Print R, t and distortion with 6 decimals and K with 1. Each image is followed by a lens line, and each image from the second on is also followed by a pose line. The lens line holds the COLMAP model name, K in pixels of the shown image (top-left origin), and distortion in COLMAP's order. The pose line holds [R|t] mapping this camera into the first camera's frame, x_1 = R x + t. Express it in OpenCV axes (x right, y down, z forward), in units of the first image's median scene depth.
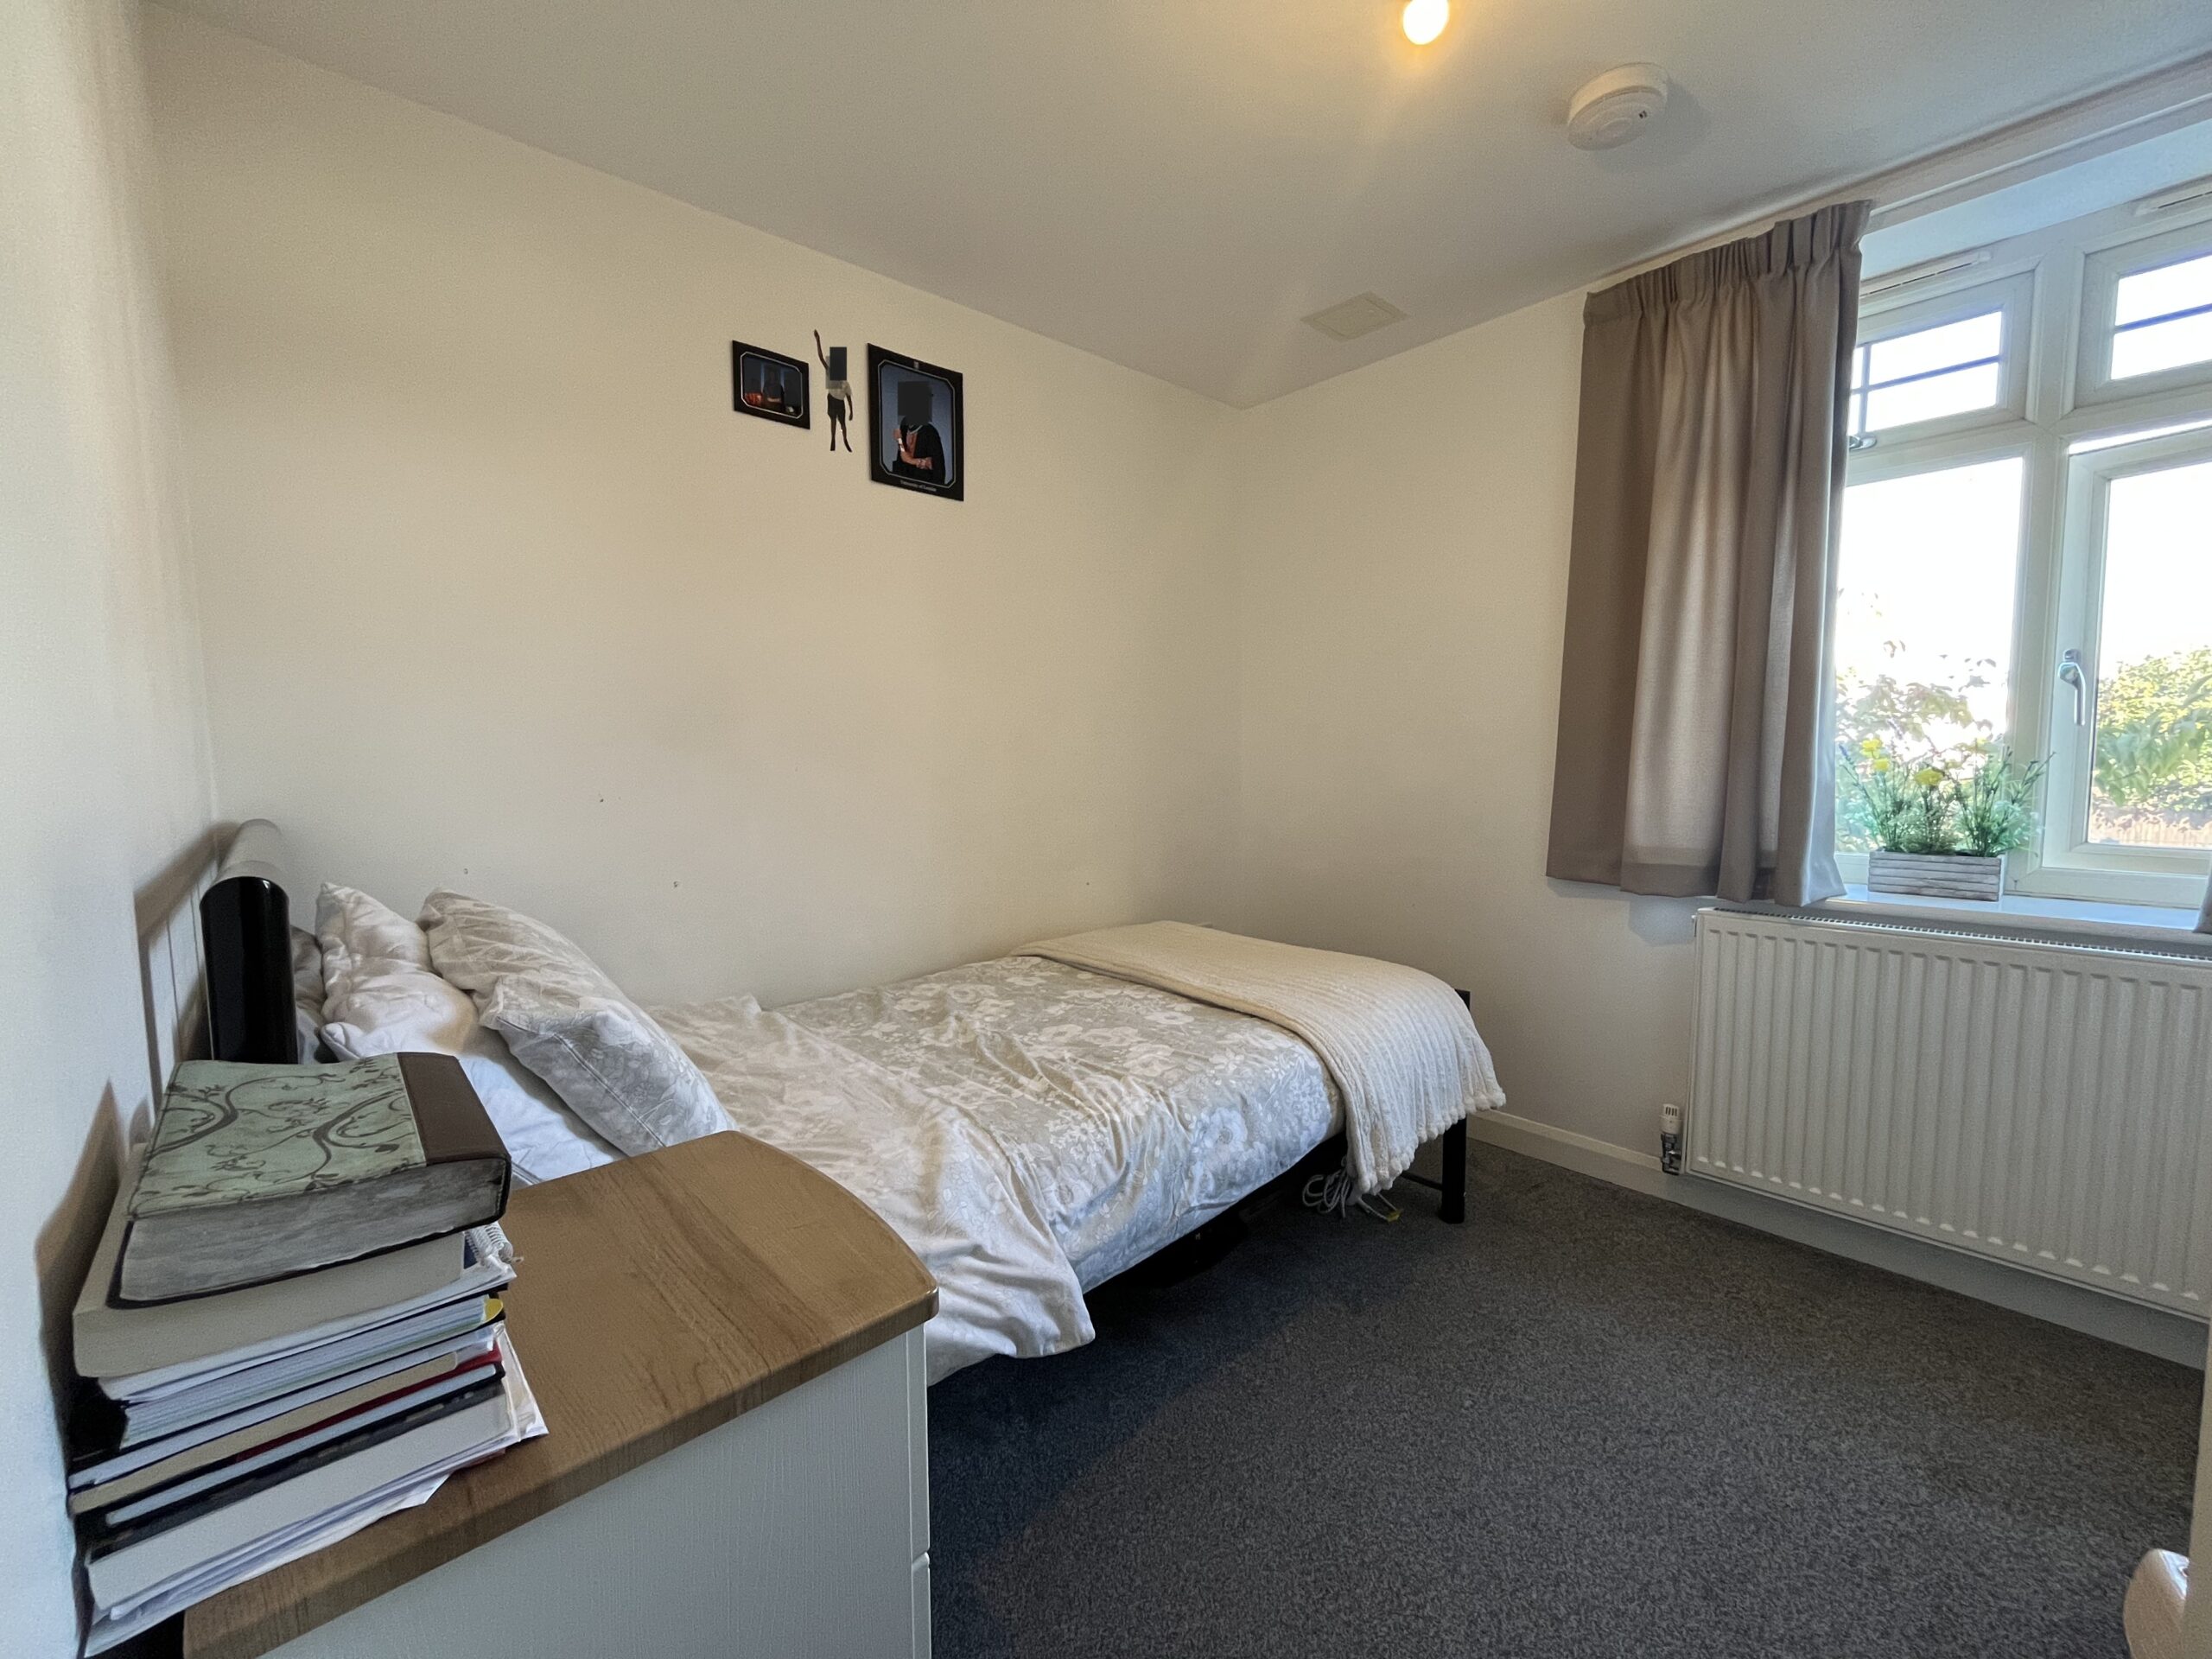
lens RADIAL K [[921.5, 0, 1107.6], [0, 921.5, 838.5], [0, 0, 1]] dist [-0.003206, -0.000661]
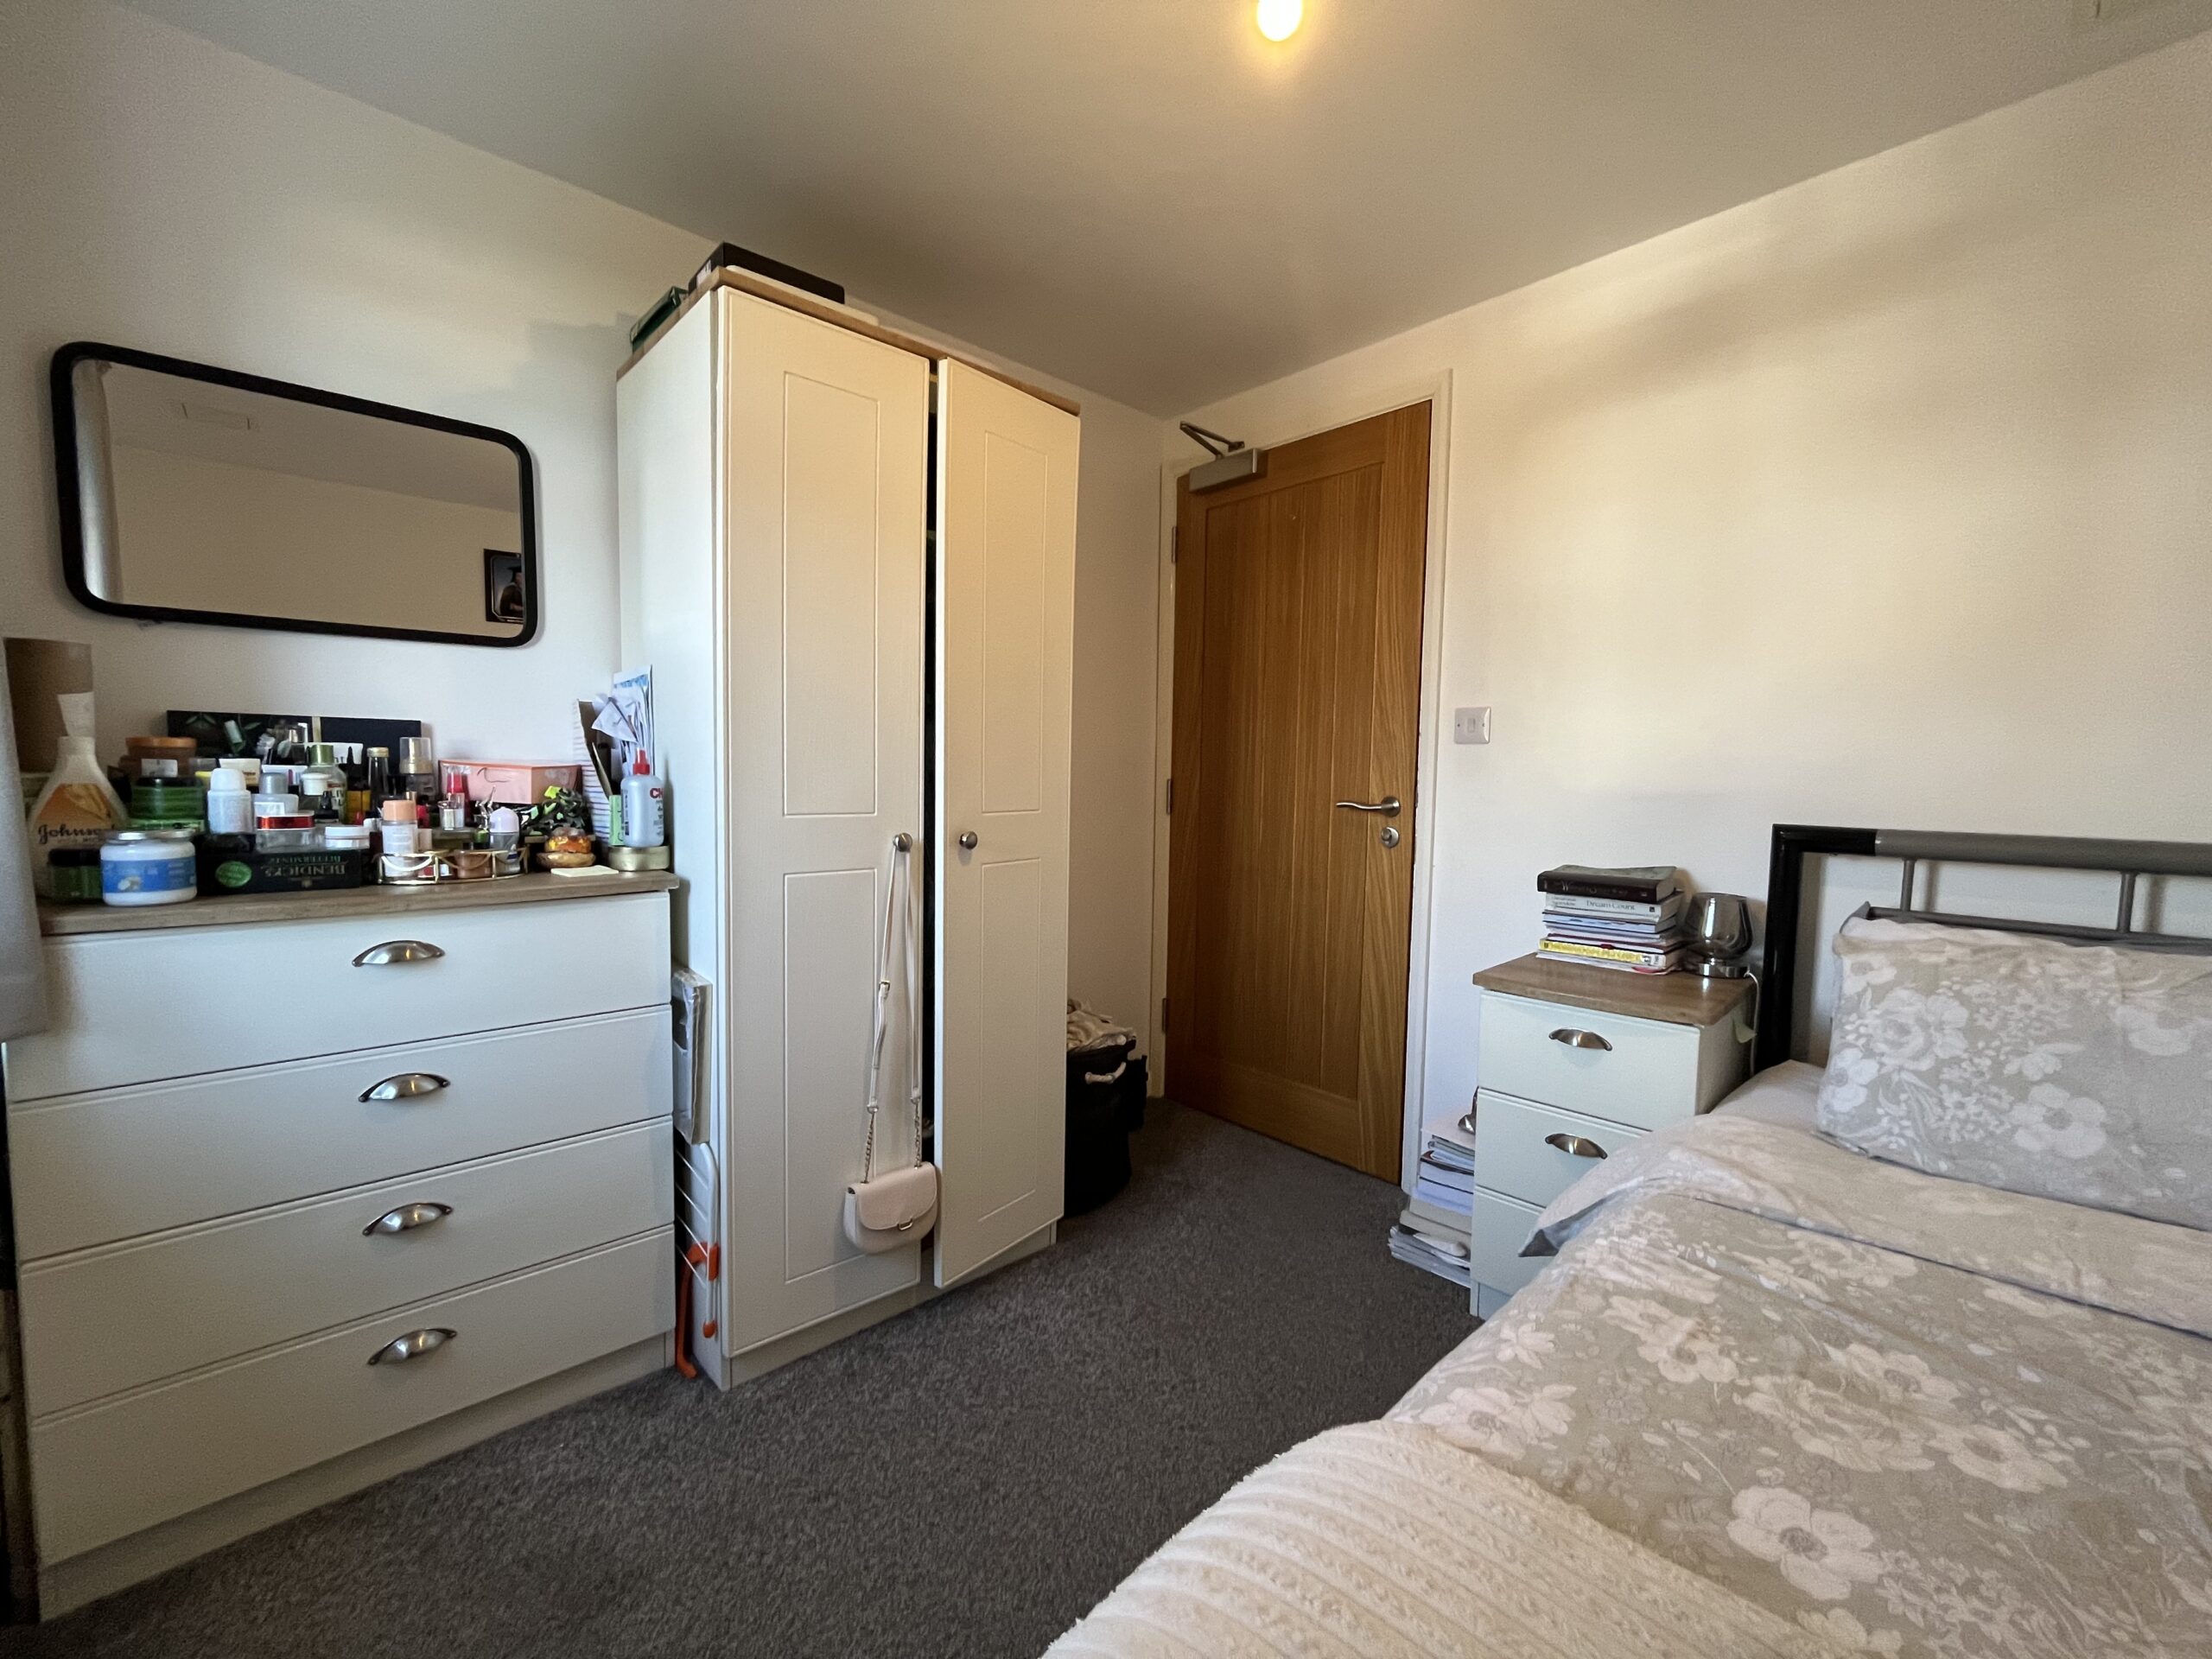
lens RADIAL K [[921.5, 0, 1107.6], [0, 921.5, 838.5], [0, 0, 1]] dist [-0.003206, -0.000661]
pose [[-0.999866, 0.004385, -0.015749, 0.381072], [0.001836, 0.987376, 0.158385, -0.140799], [0.016245, 0.158335, -0.987252, 1.466441]]
